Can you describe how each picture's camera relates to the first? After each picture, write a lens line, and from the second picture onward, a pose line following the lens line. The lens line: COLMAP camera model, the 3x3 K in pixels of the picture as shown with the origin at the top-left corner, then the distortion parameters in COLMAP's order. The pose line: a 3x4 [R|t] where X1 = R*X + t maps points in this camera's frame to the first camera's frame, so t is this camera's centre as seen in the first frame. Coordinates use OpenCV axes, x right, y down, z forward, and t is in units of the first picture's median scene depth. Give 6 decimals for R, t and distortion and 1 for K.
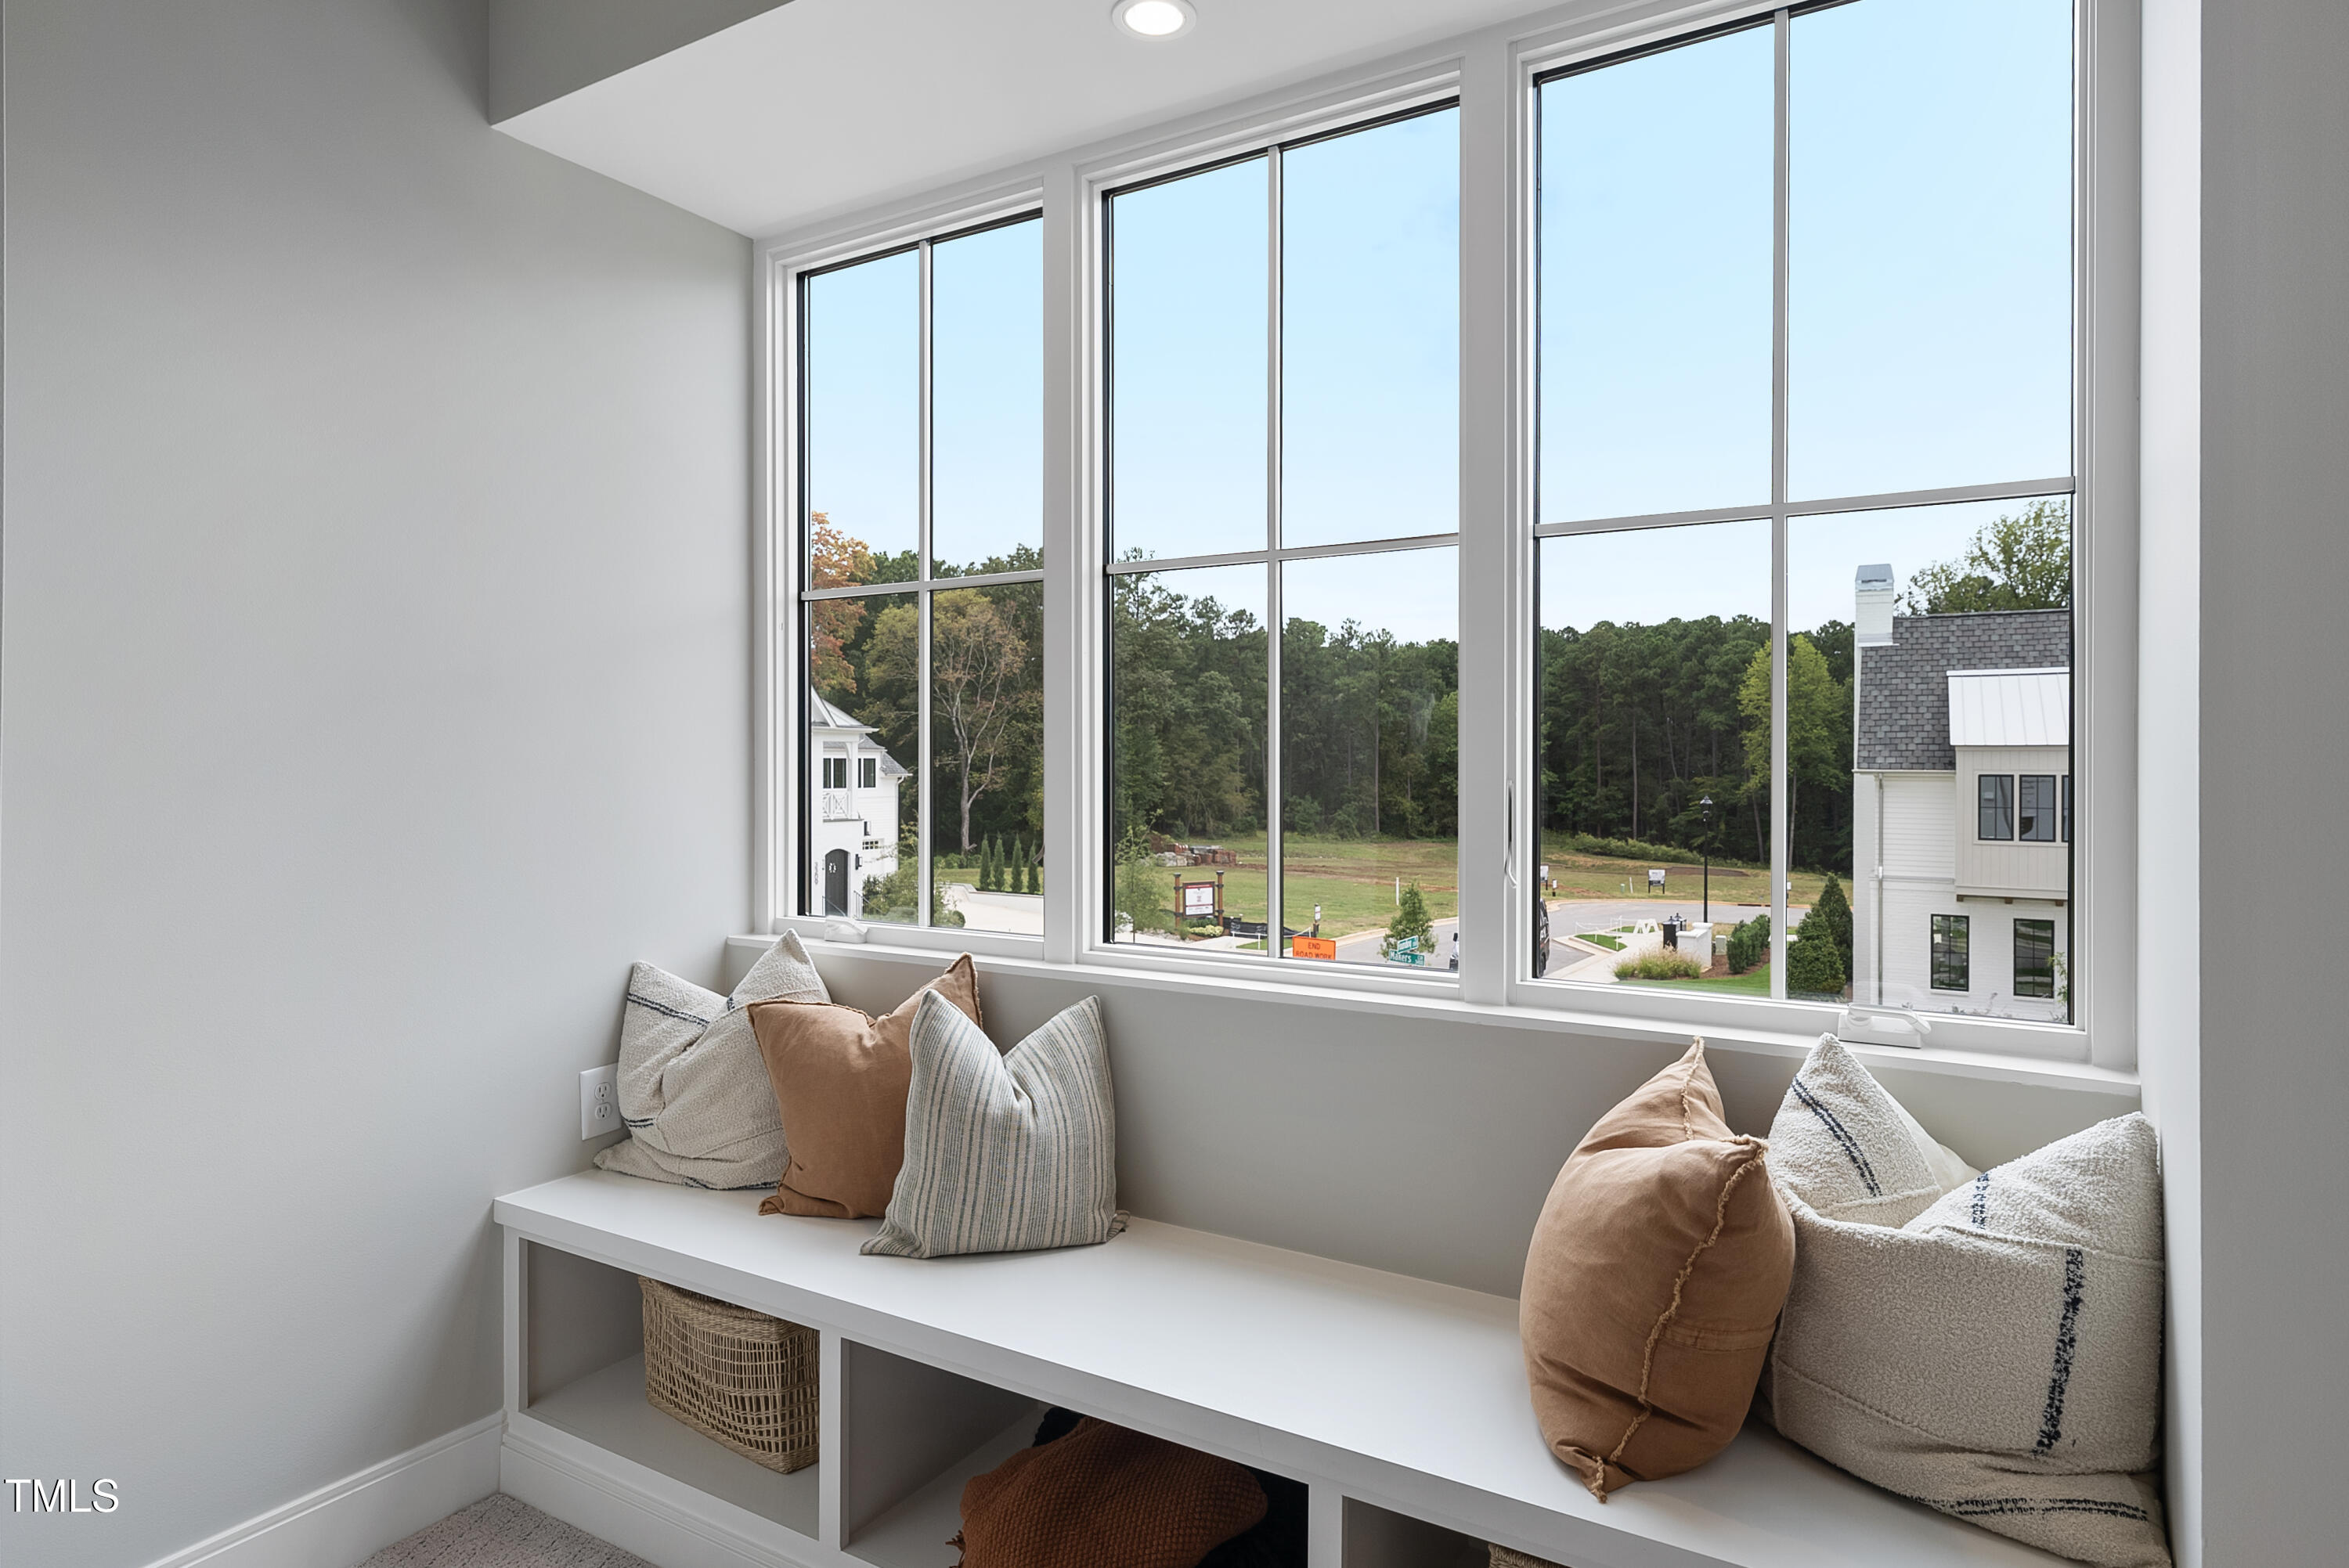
lens RADIAL K [[1317.4, 0, 1174.5], [0, 1317.4, 784.0], [0, 0, 1]] dist [0.002508, 0.000760]
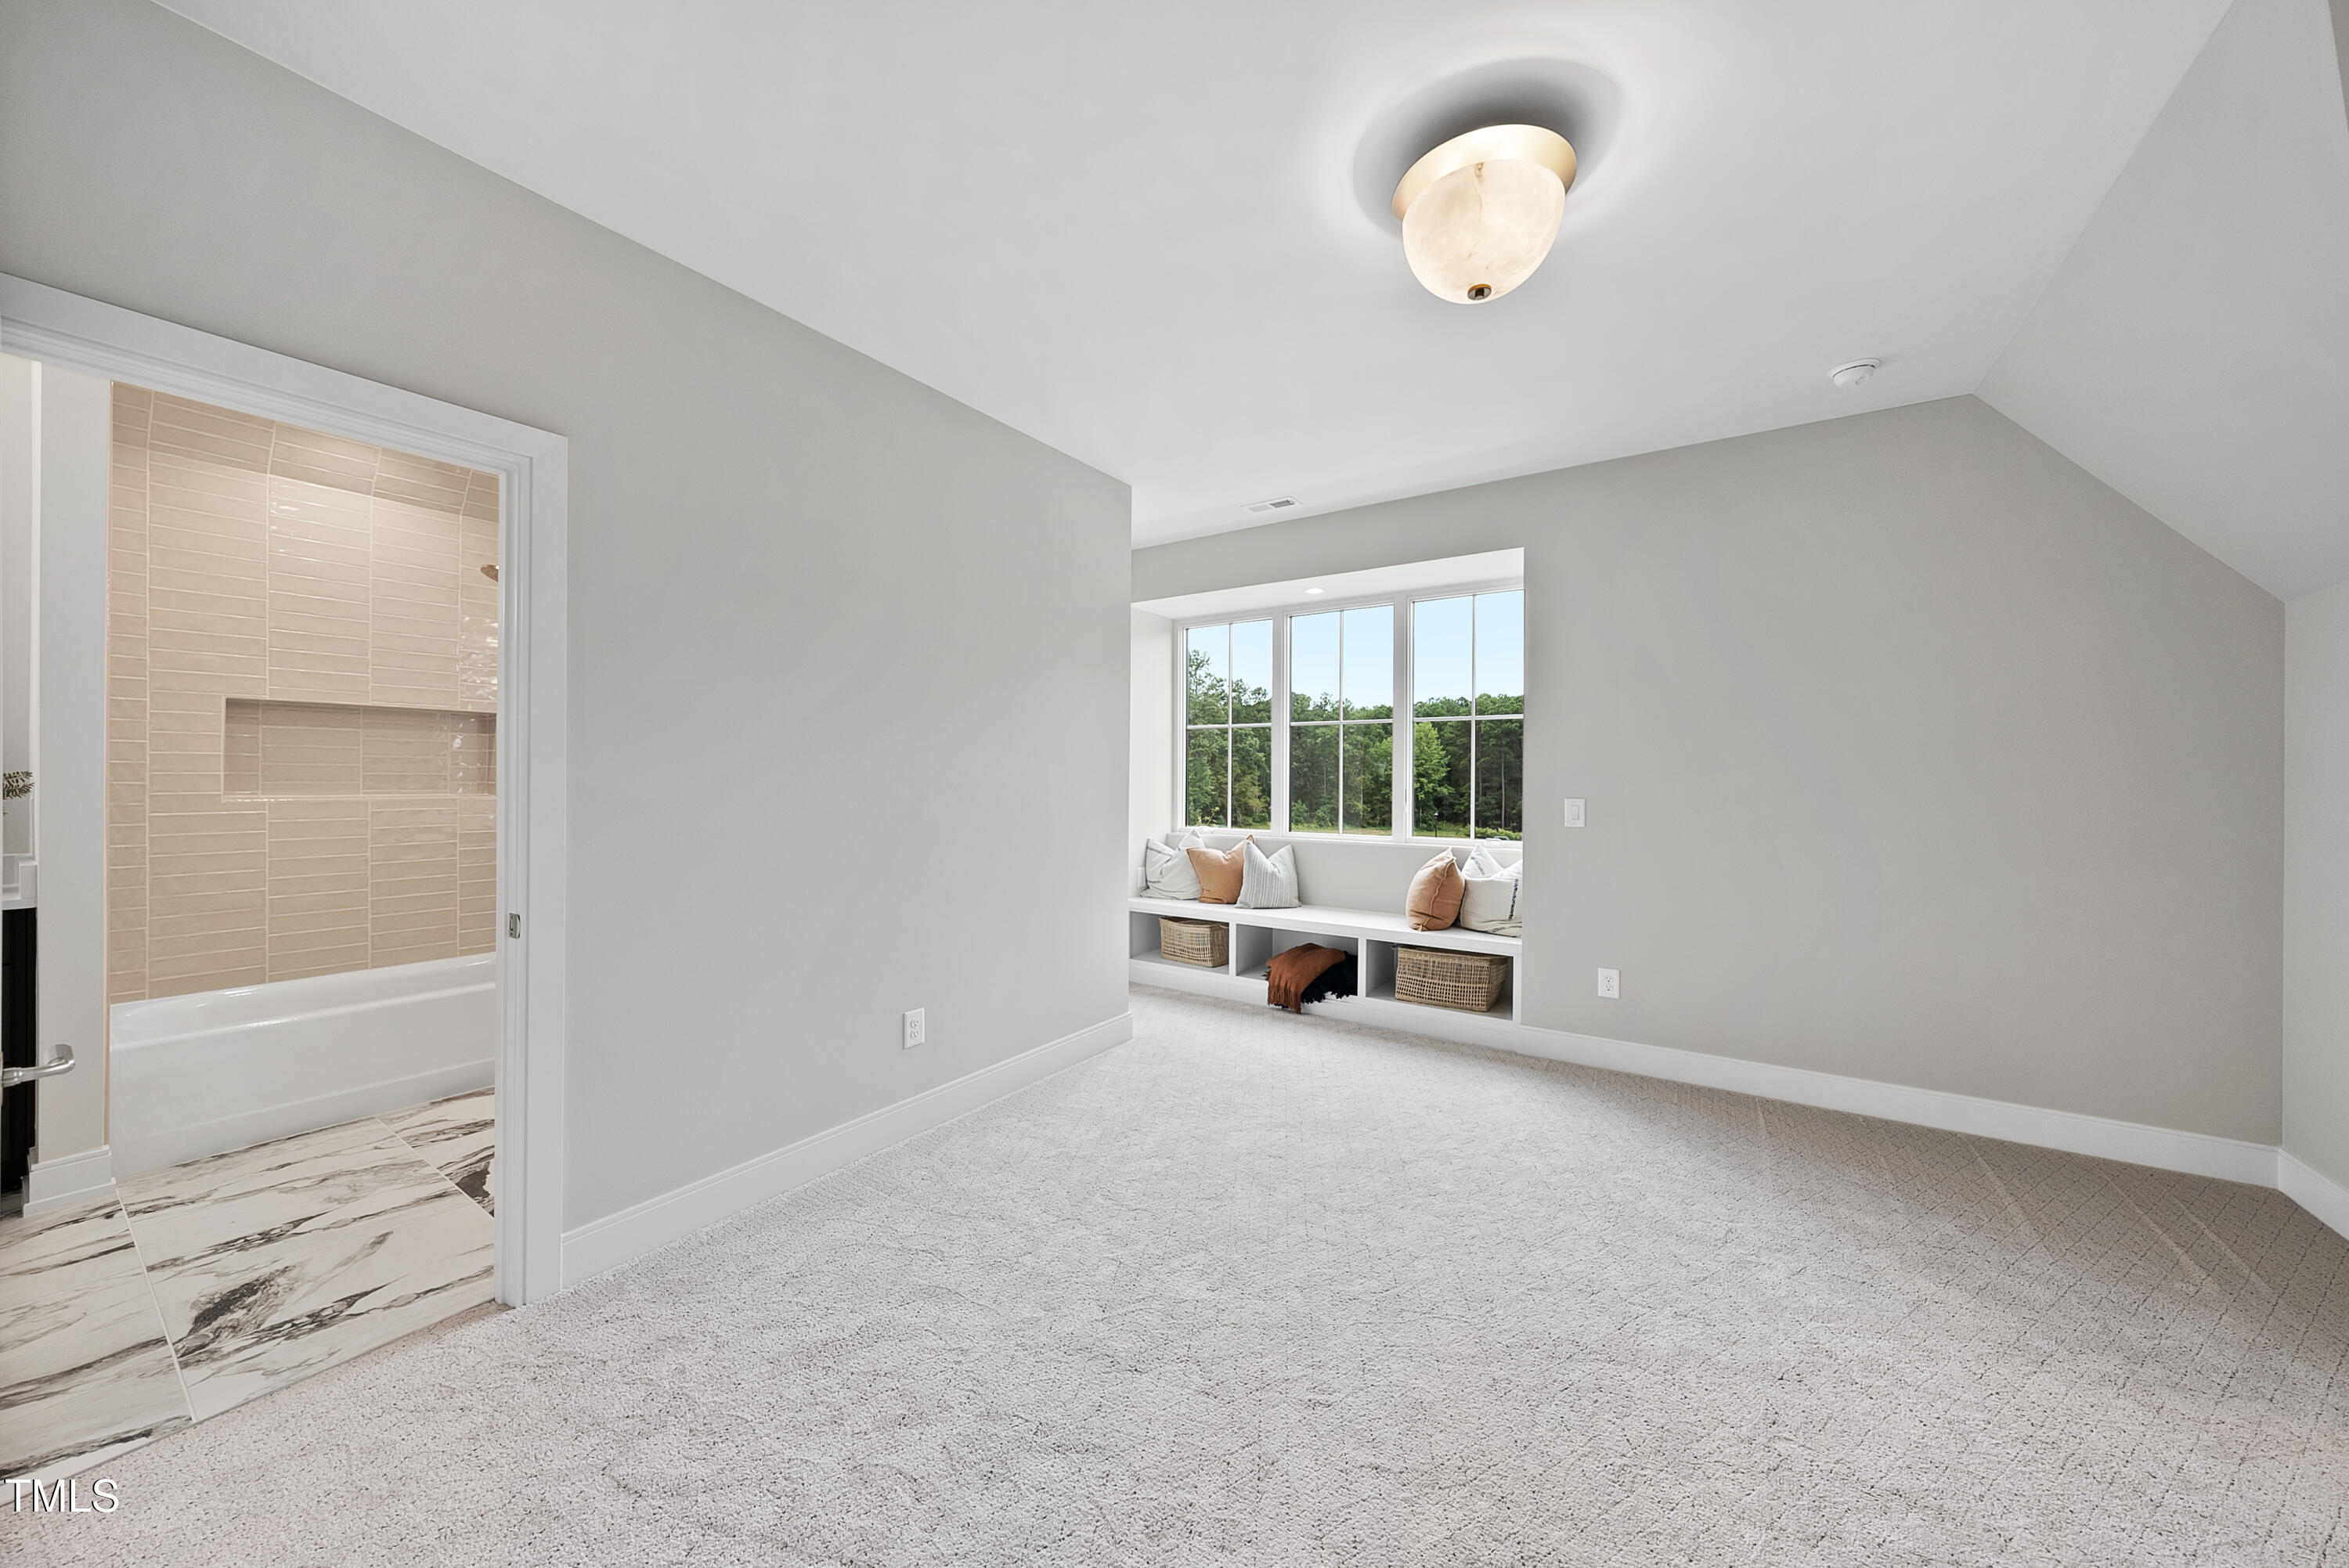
lens RADIAL K [[809.3, 0, 1174.5], [0, 809.3, 784.0], [0, 0, 1]] dist [0.002168, -0.000086]
pose [[0.998689, 0.005319, -0.050911, -0.242350], [-0.005890, 0.999921, -0.011064, 0.018354], [0.050848, 0.011350, 0.998642, -1.129412]]
